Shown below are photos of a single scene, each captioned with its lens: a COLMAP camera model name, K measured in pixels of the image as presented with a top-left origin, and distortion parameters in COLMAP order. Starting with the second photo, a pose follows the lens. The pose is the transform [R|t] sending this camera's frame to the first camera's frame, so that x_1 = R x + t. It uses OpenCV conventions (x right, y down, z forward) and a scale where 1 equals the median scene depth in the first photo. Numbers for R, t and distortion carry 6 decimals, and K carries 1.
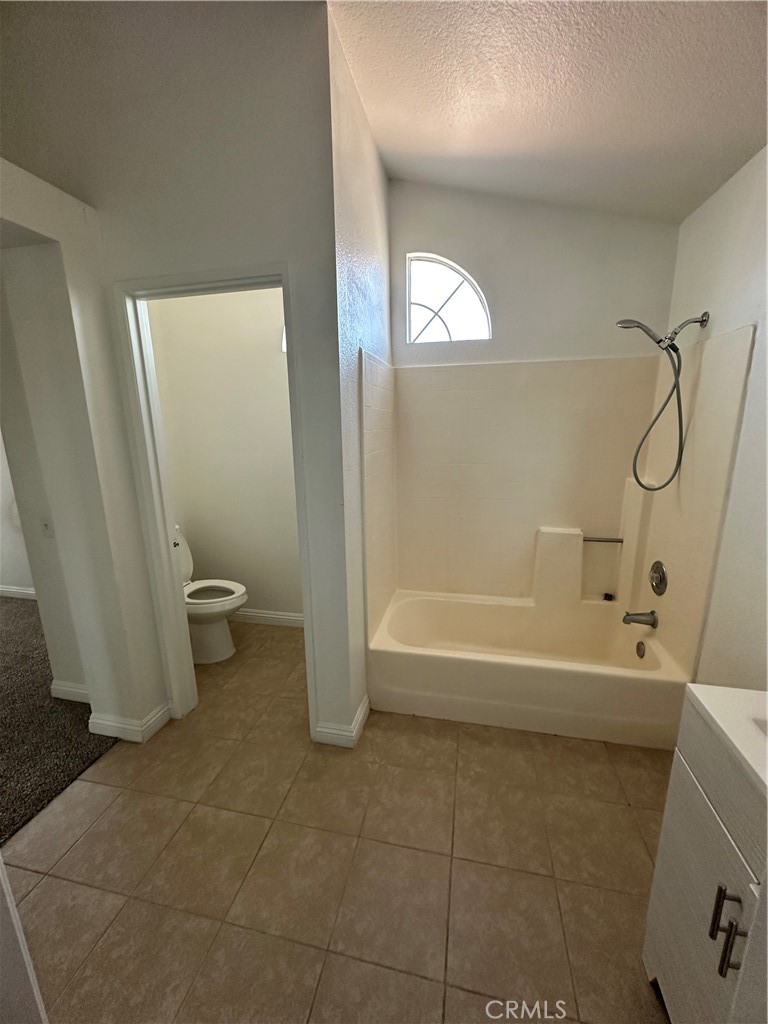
lens RADIAL K [[409.2, 0, 380.2], [0, 409.2, 511.5], [0, 0, 1]] dist [0.003442, 0.000040]
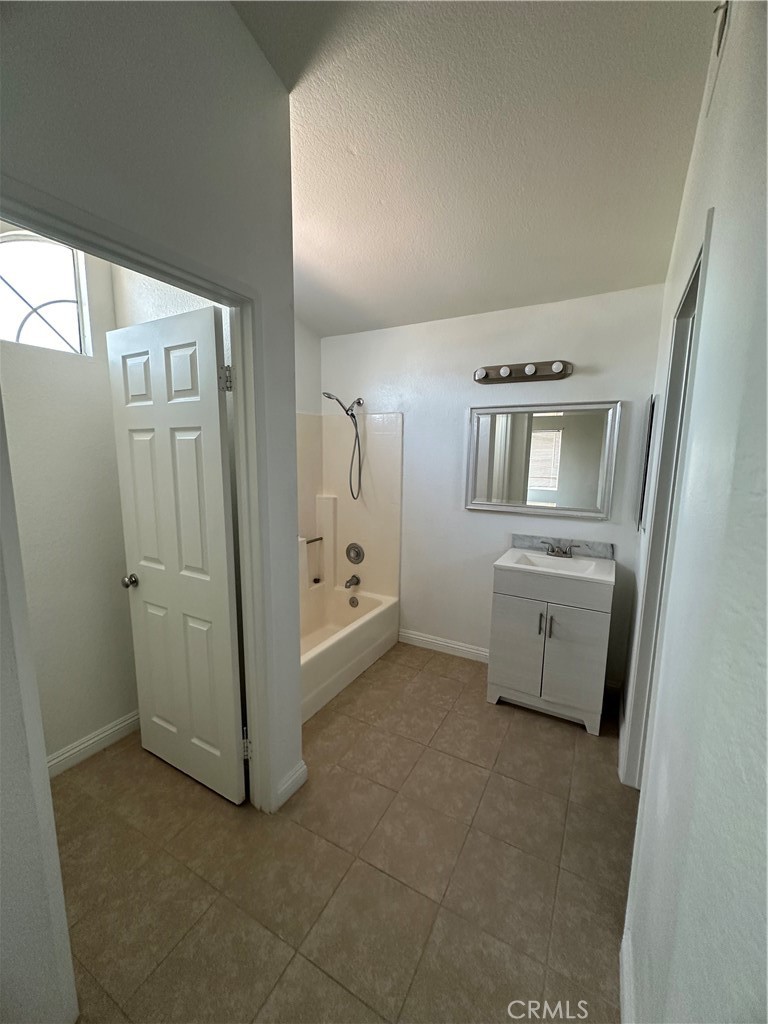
lens RADIAL K [[409.2, 0, 386.8], [0, 409.2, 513.8], [0, 0, 1]] dist [0.003442, 0.000040]
pose [[0.270390, -0.115863, 0.955754, -1.004851], [0.183024, 0.980814, 0.067122, -0.095622], [-0.945194, 0.156776, 0.286408, 0.488904]]
